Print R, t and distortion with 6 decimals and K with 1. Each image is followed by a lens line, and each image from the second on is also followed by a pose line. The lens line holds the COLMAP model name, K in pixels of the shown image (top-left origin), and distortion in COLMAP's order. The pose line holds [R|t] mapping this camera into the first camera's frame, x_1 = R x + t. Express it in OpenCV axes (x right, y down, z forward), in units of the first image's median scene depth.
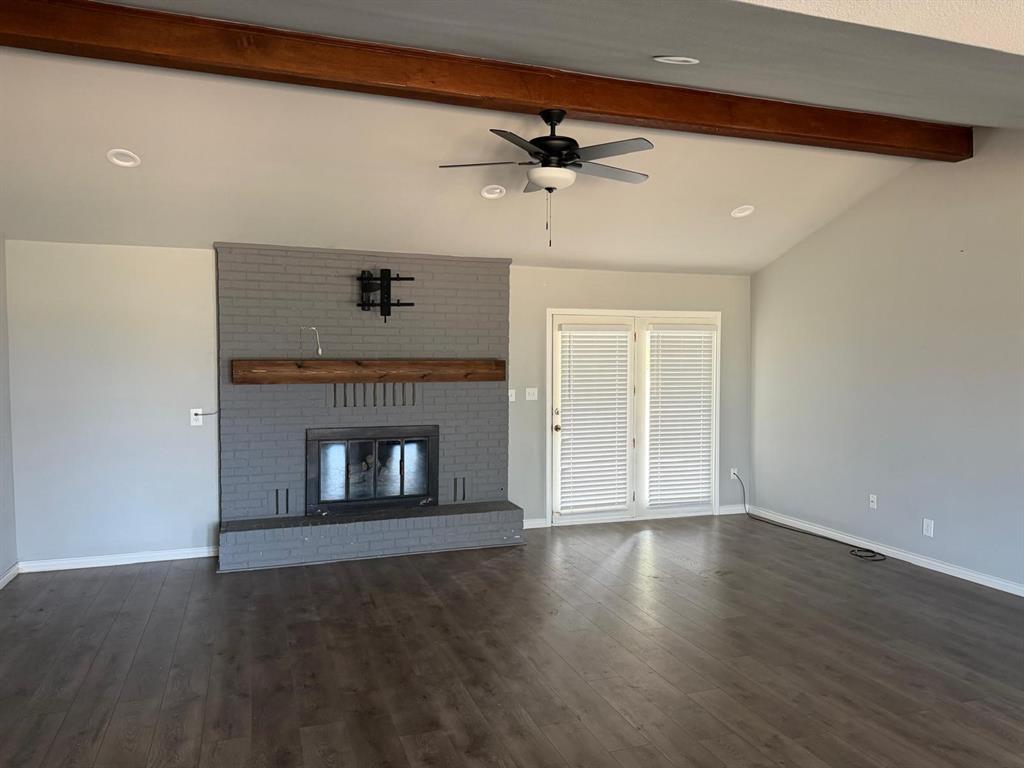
lens RADIAL K [[710.6, 0, 512.0], [0, 710.6, 384.0], [0, 0, 1]] dist [0.088094, -0.128149]
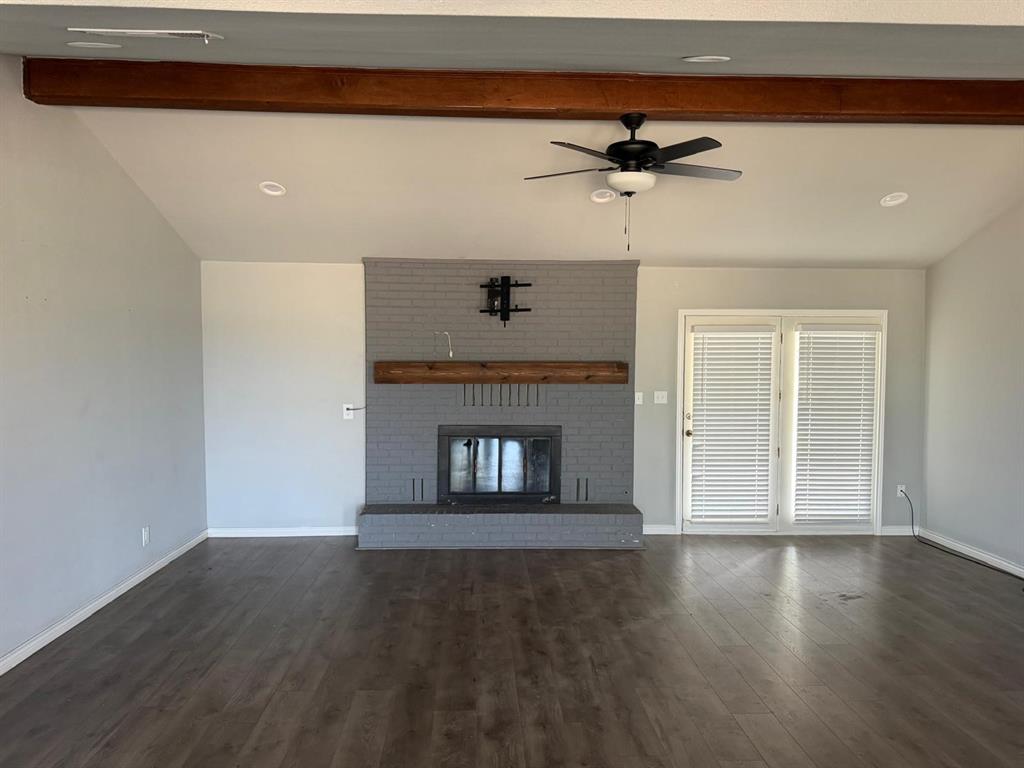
lens RADIAL K [[710.6, 0, 512.0], [0, 710.6, 384.0], [0, 0, 1]] dist [0.088094, -0.128149]
pose [[0.954606, 0.015519, -0.297466, 0.160015], [-0.015294, 0.999878, 0.003087, -0.005486], [0.297477, 0.001603, 0.954728, -0.002485]]
